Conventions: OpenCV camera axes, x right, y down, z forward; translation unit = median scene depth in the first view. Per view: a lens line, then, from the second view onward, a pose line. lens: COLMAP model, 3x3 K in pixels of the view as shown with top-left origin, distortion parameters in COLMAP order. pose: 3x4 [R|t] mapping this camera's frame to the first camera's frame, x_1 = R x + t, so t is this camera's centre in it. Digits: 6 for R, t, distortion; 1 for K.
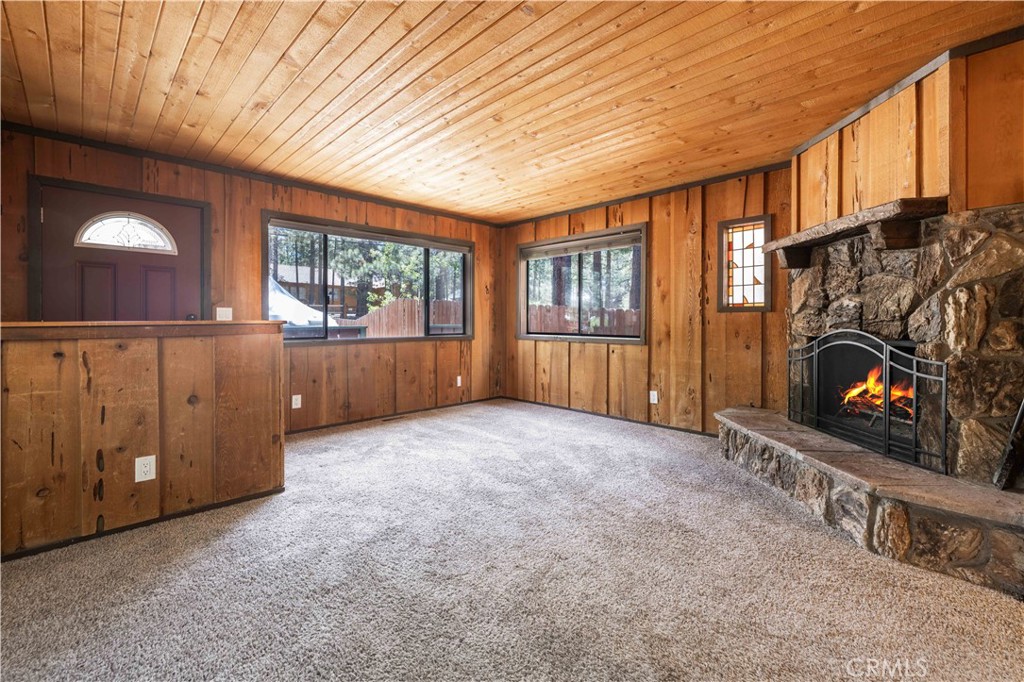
lens RADIAL K [[431.5, 0, 509.8], [0, 431.5, 324.5], [0, 0, 1]] dist [0.000258, 0.000077]
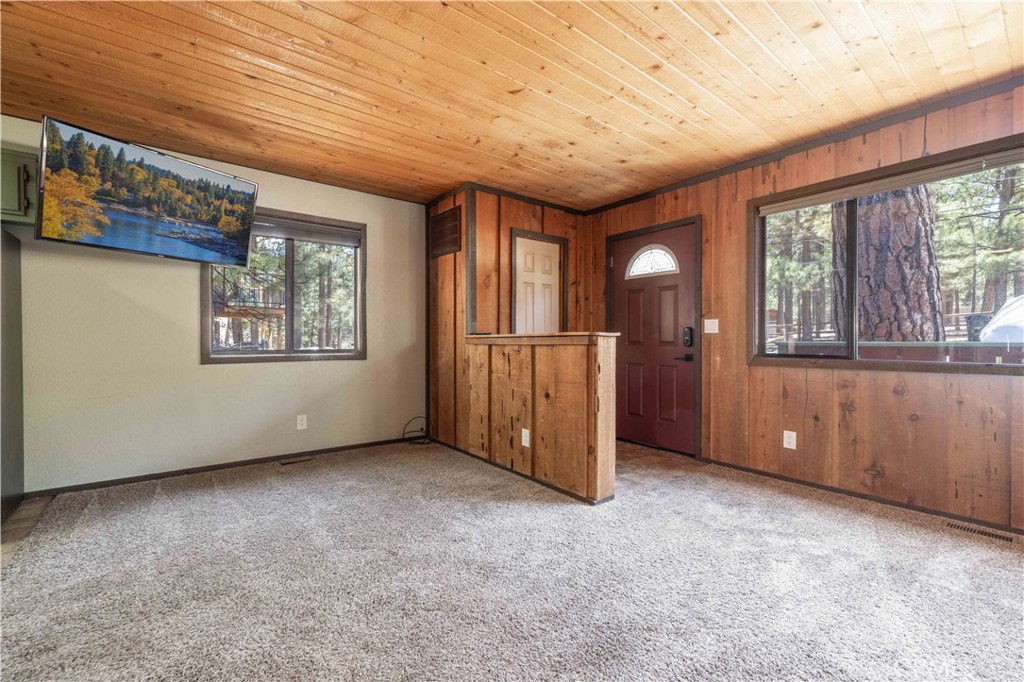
lens RADIAL K [[436.9, 0, 512.0], [0, 436.9, 341.0], [0, 0, 1]] dist [-0.000783, -0.000124]
pose [[-0.112954, 0.009649, -0.993553, 0.389132], [-0.004125, 0.999940, 0.010180, 0.000955], [0.993592, 0.005248, -0.112908, 0.744106]]
